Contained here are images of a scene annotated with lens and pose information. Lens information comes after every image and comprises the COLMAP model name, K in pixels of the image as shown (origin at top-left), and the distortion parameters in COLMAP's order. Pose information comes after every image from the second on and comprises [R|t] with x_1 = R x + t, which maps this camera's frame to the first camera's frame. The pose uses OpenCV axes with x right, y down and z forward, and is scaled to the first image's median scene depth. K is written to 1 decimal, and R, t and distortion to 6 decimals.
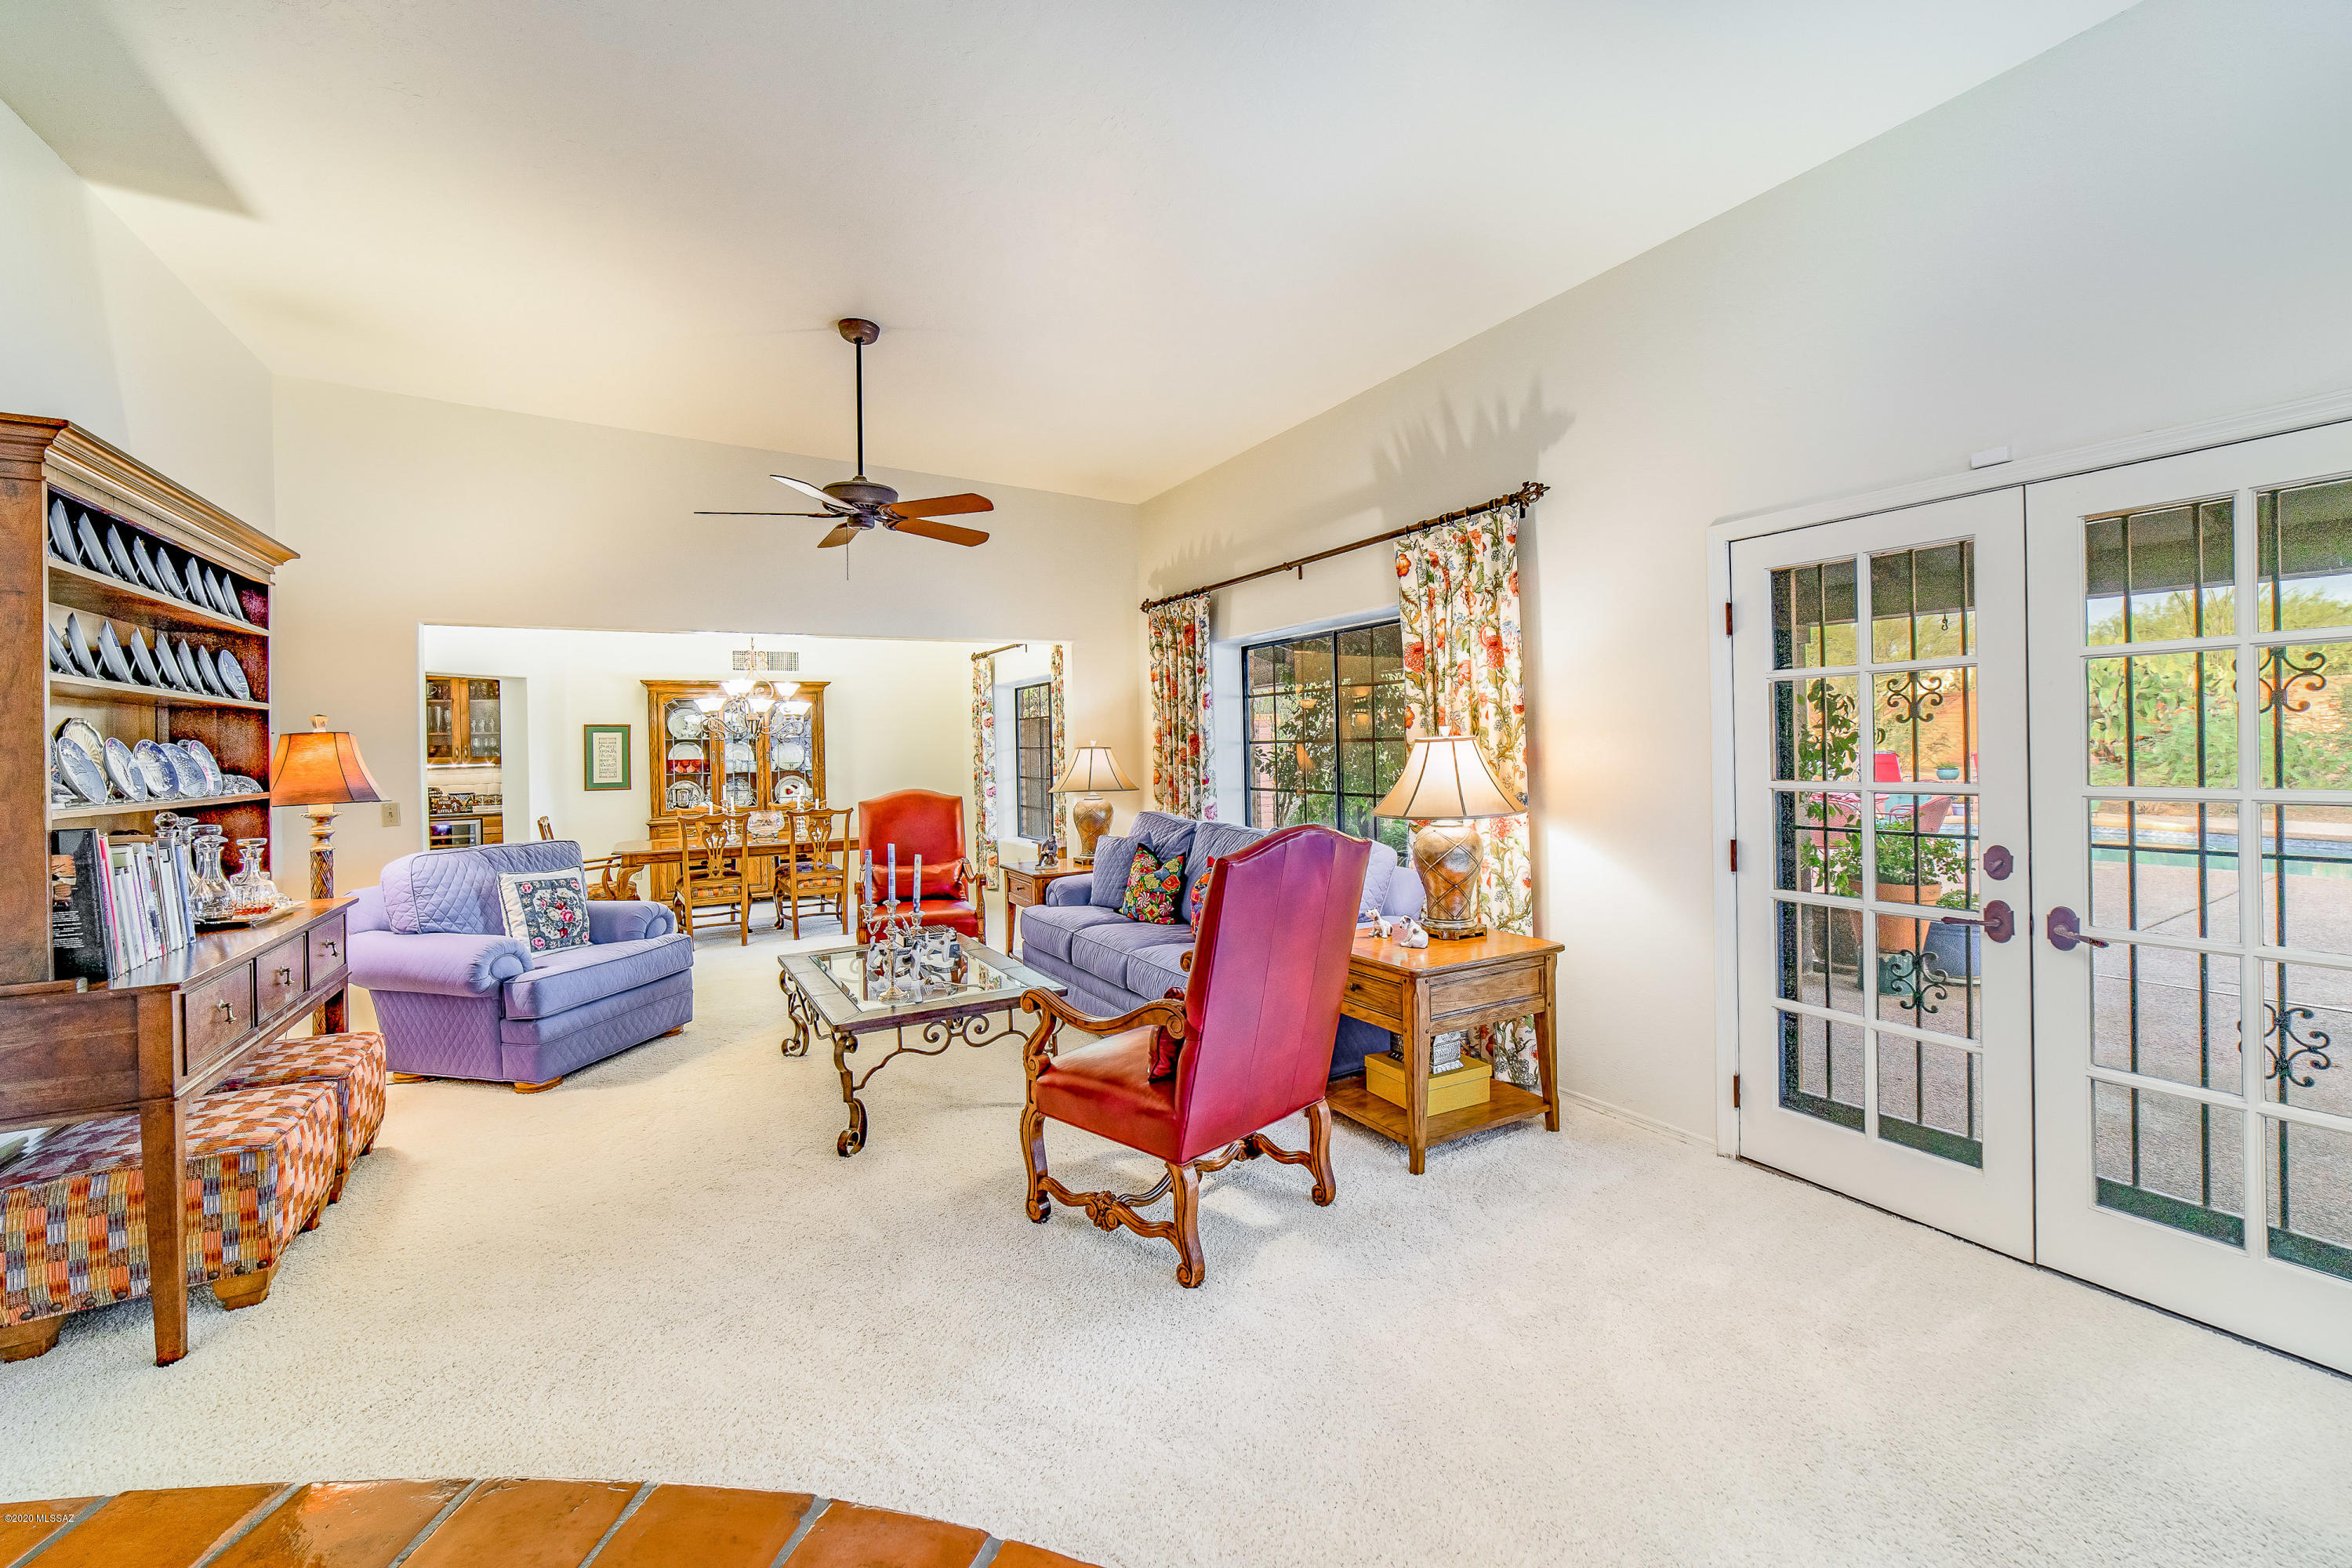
lens RADIAL K [[943.5, 0, 1183.9], [0, 943.5, 757.2], [0, 0, 1]] dist [-0.002488, 0.000554]
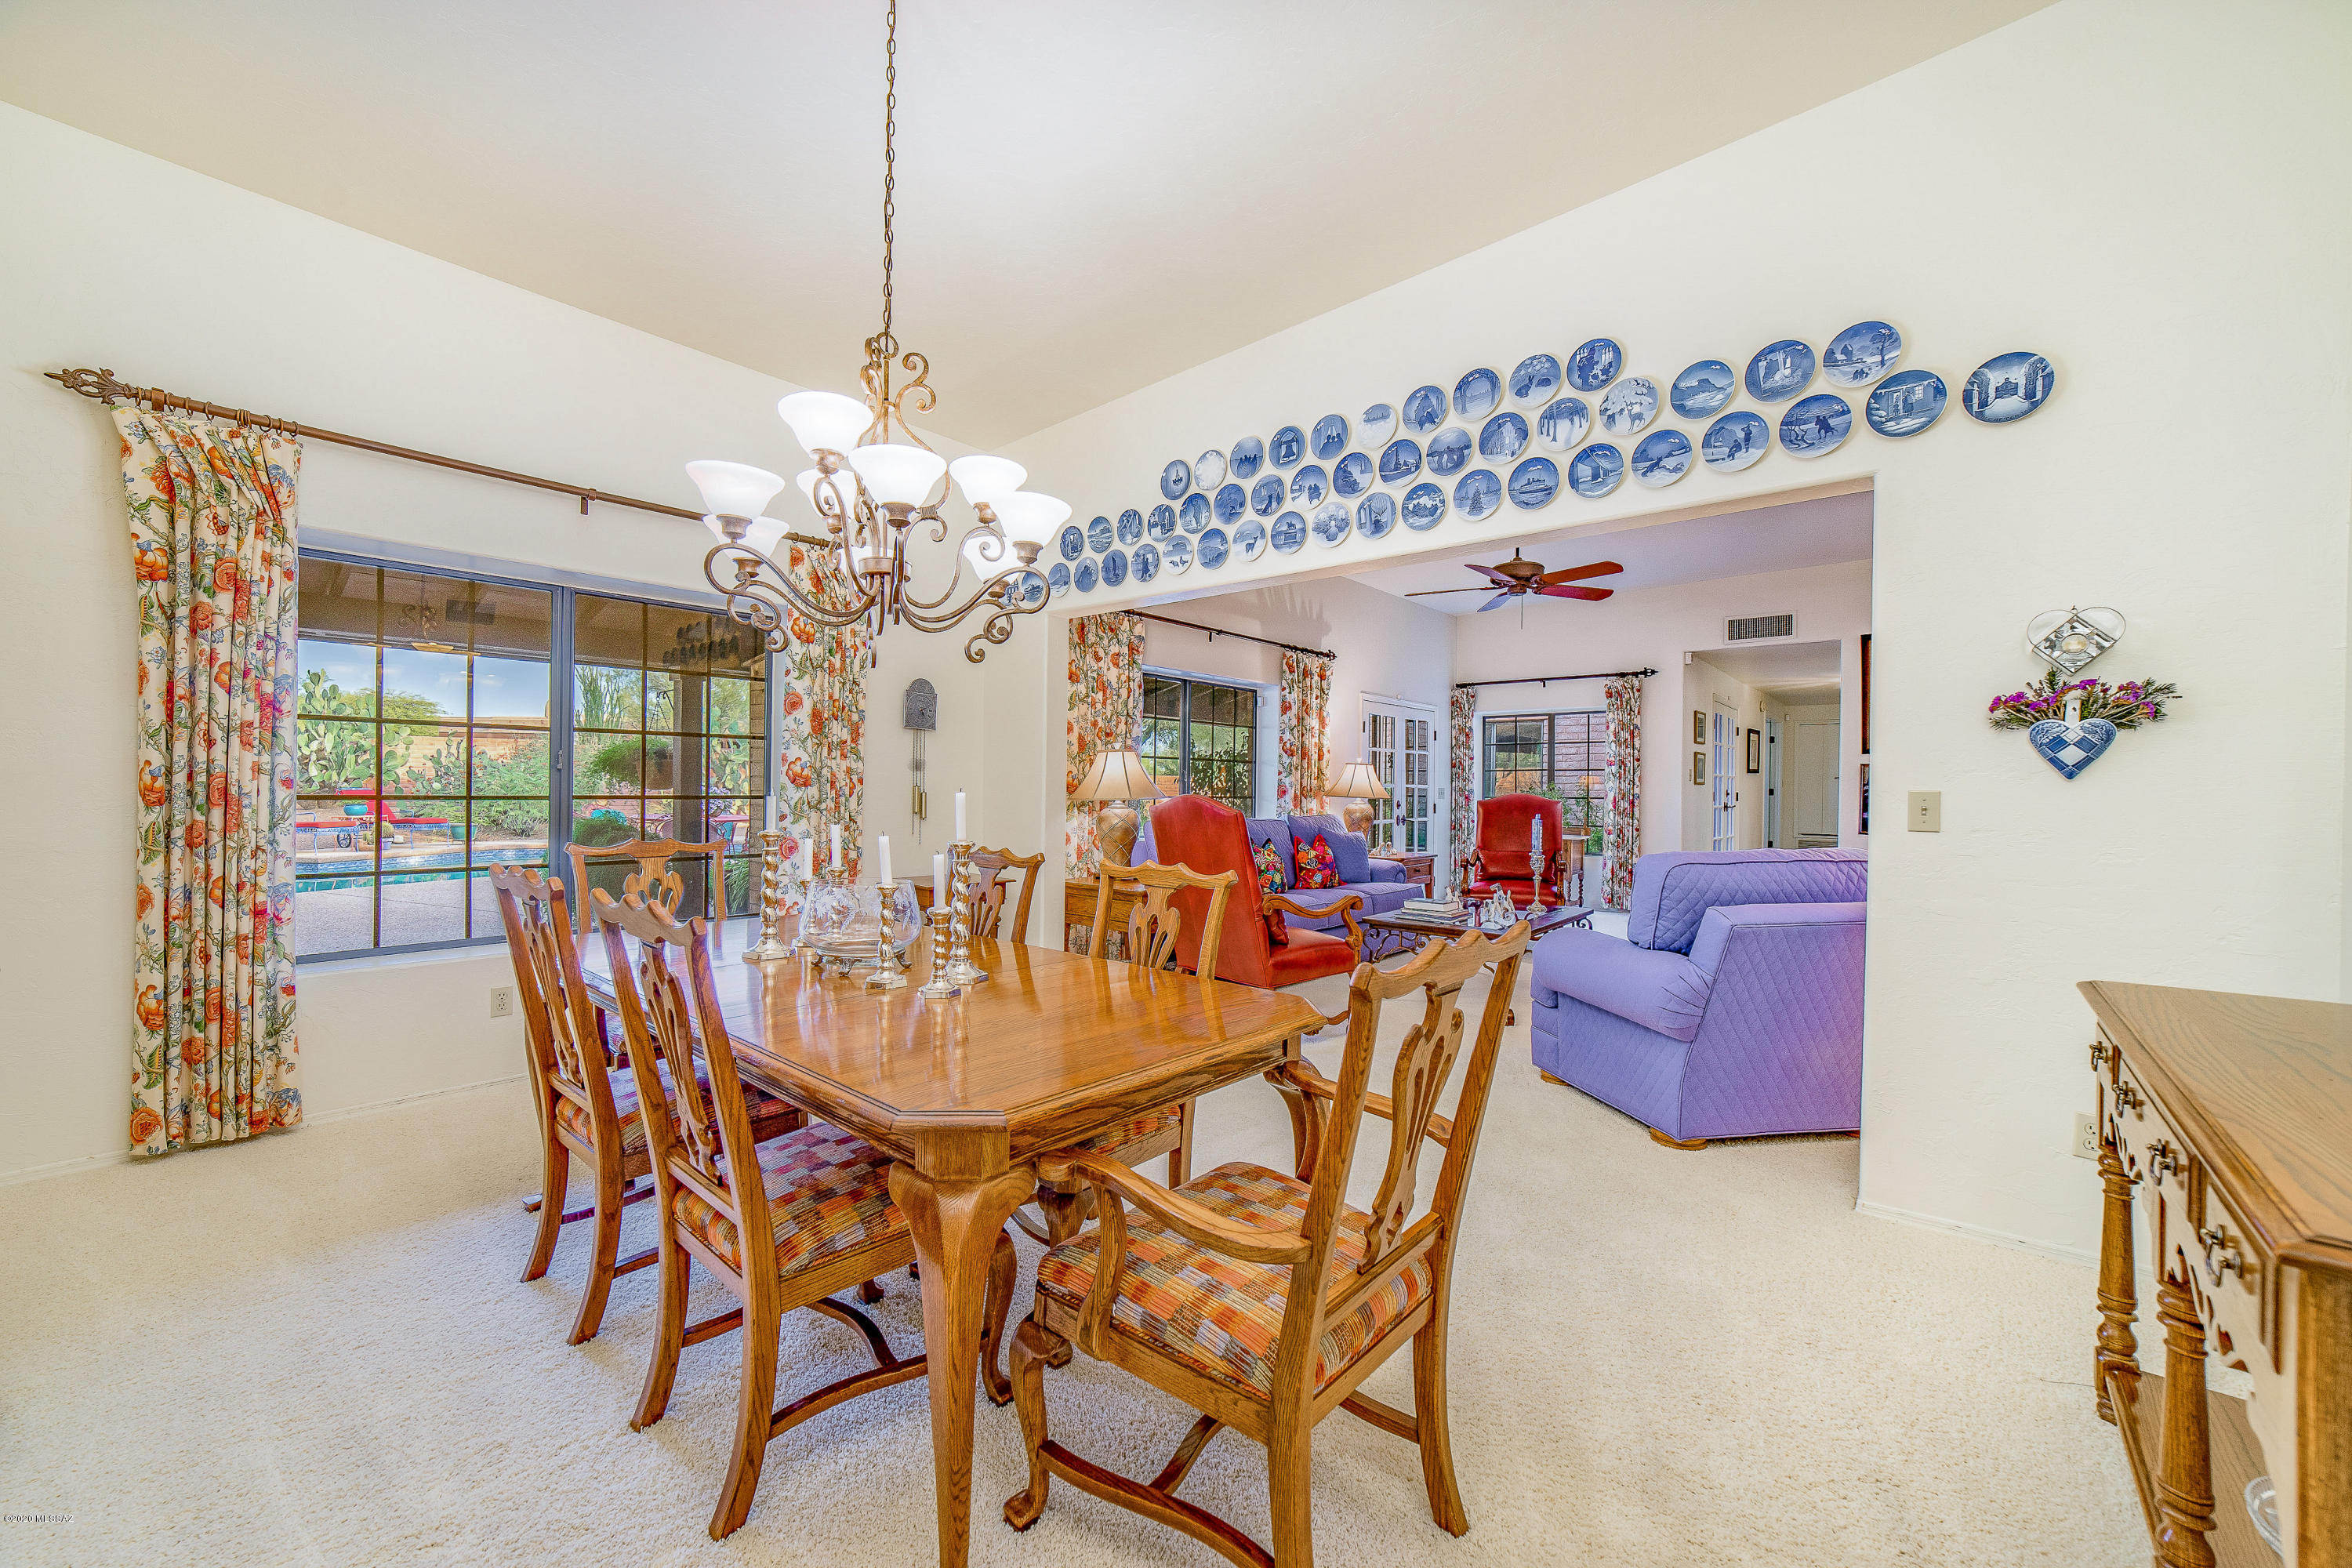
lens RADIAL K [[933.0, 0, 1144.1], [0, 933.0, 798.3], [0, 0, 1]] dist [-0.021378, 0.007718]
pose [[-0.308345, 0.008168, 0.951239, -1.577417], [0.003863, 0.999966, -0.007334, 0.072555], [-0.951267, 0.001413, -0.308366, 2.078487]]
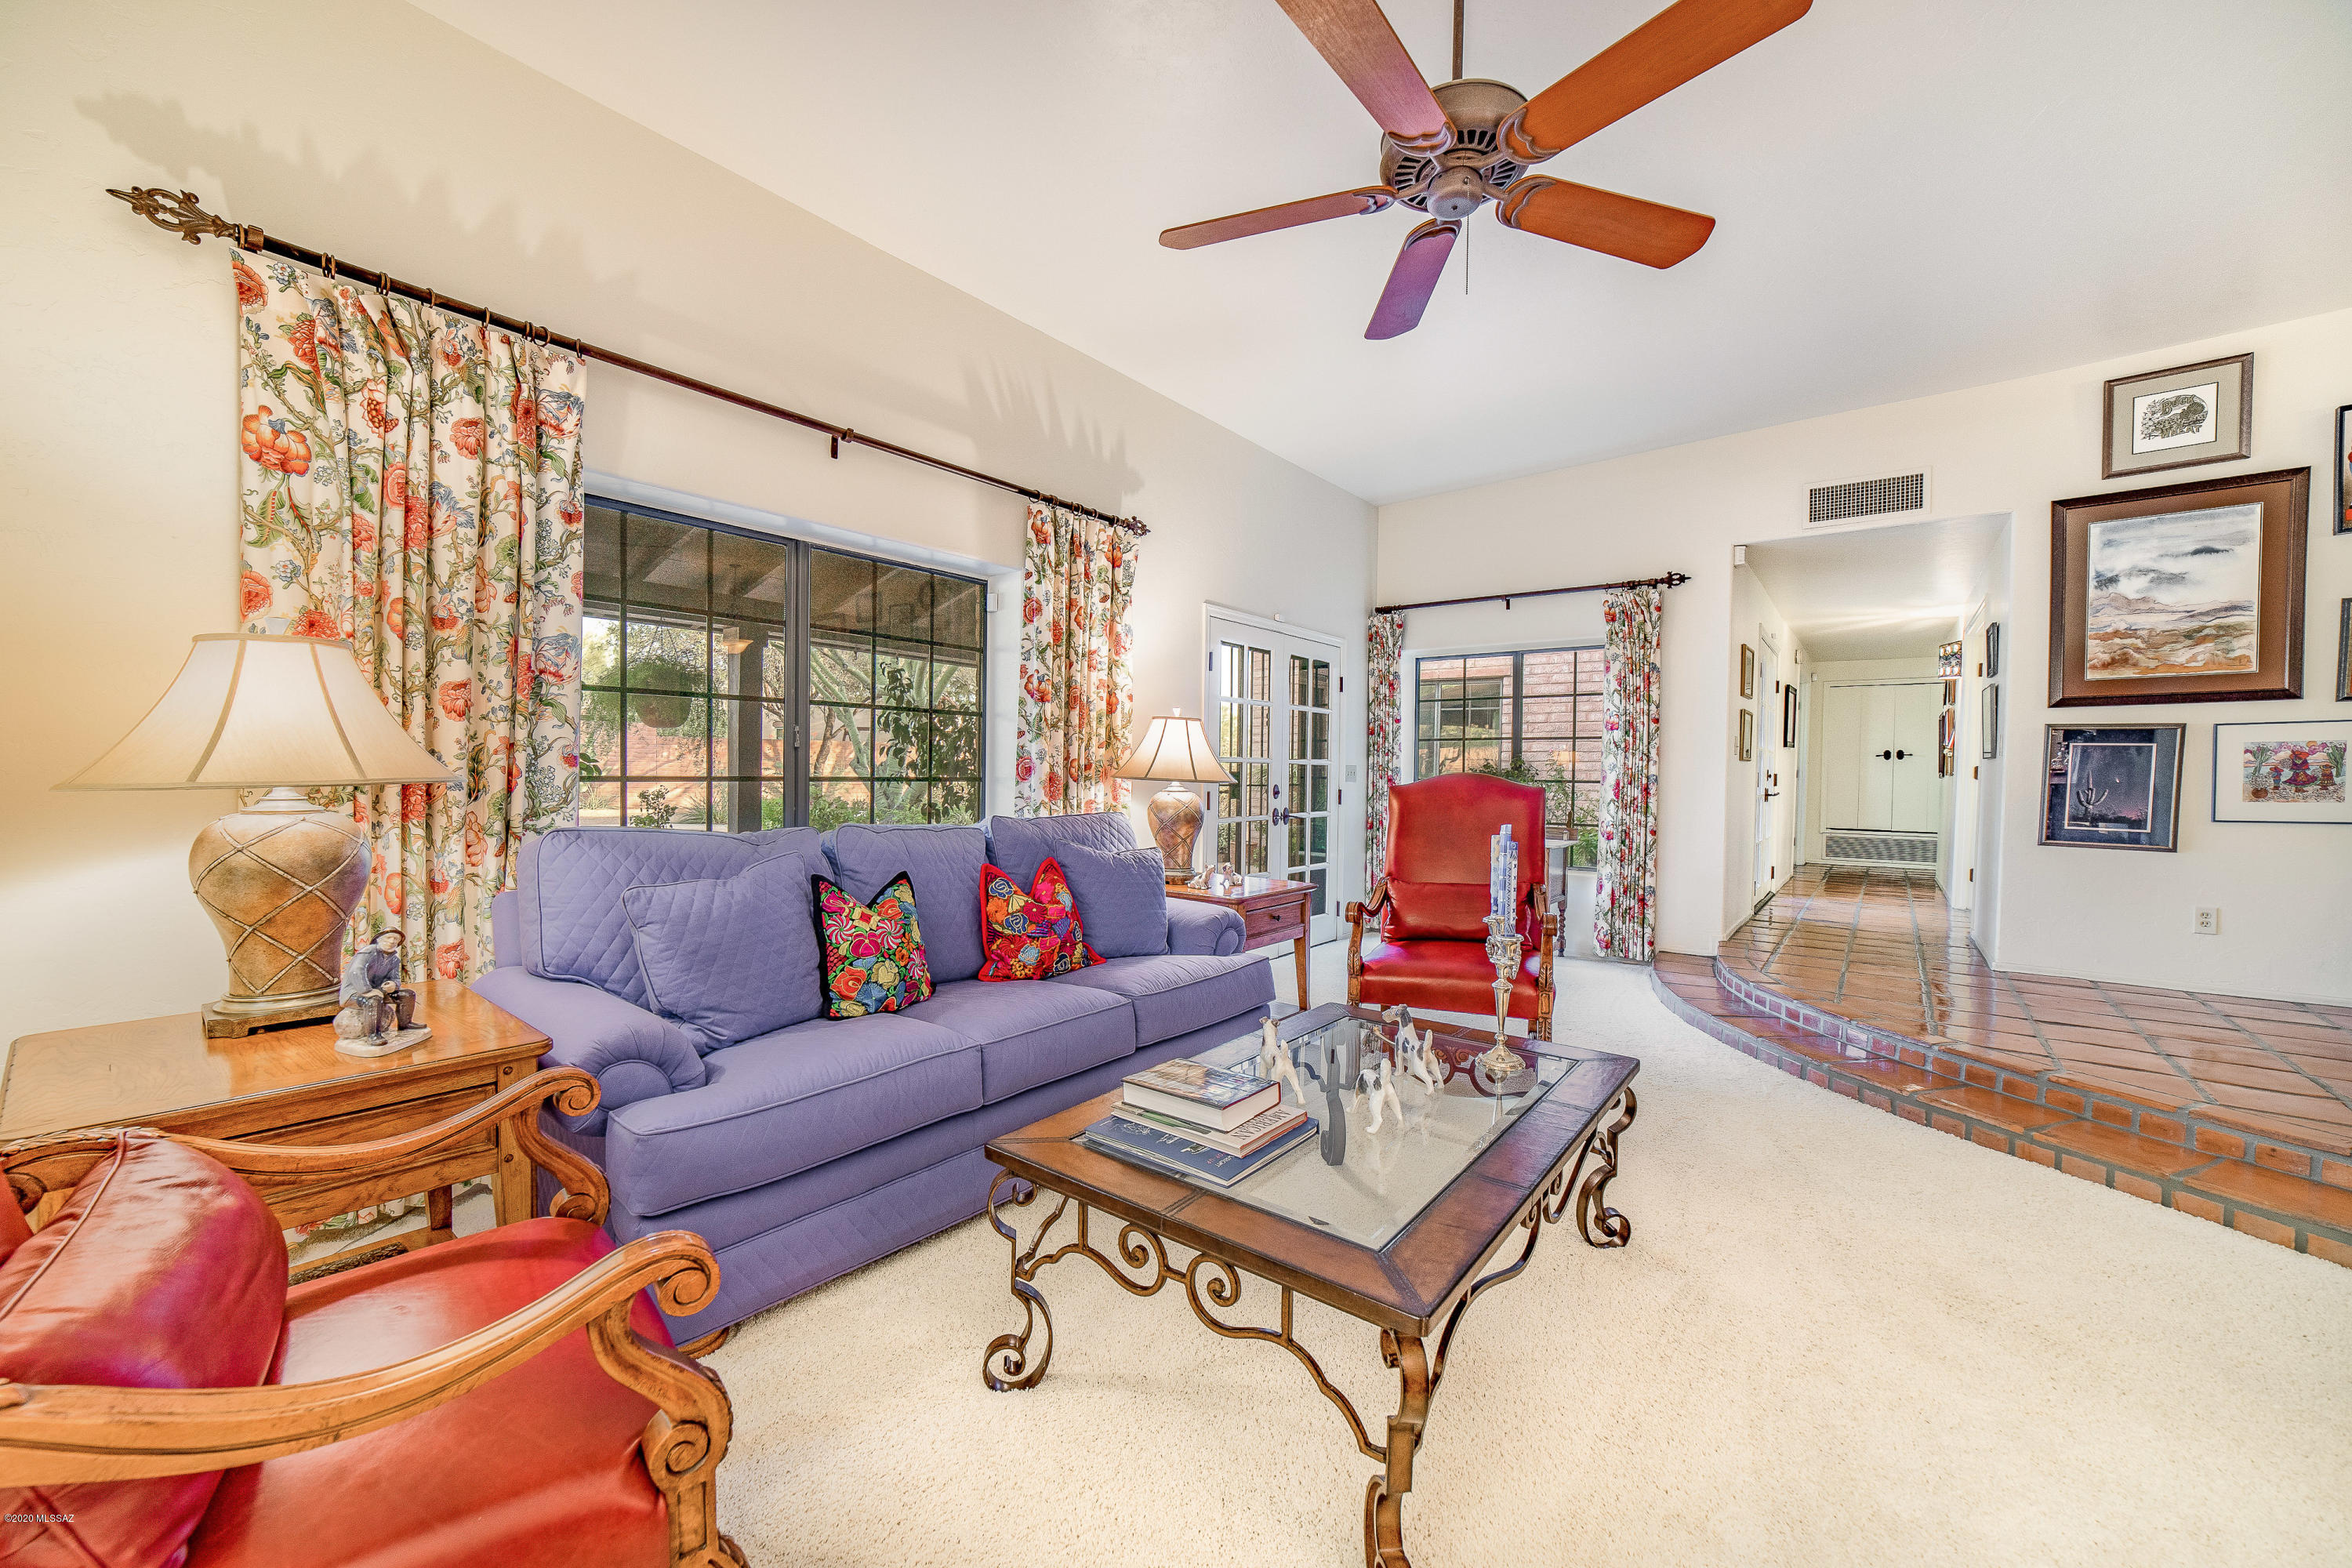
lens RADIAL K [[933.0, 0, 1144.1], [0, 933.0, 798.3], [0, 0, 1]] dist [-0.021378, 0.007718]
pose [[-0.348115, -0.011991, 0.937375, -0.794436], [0.001713, 0.999908, 0.013427, 0.063922], [-0.937450, 0.006279, -0.348063, 1.408702]]
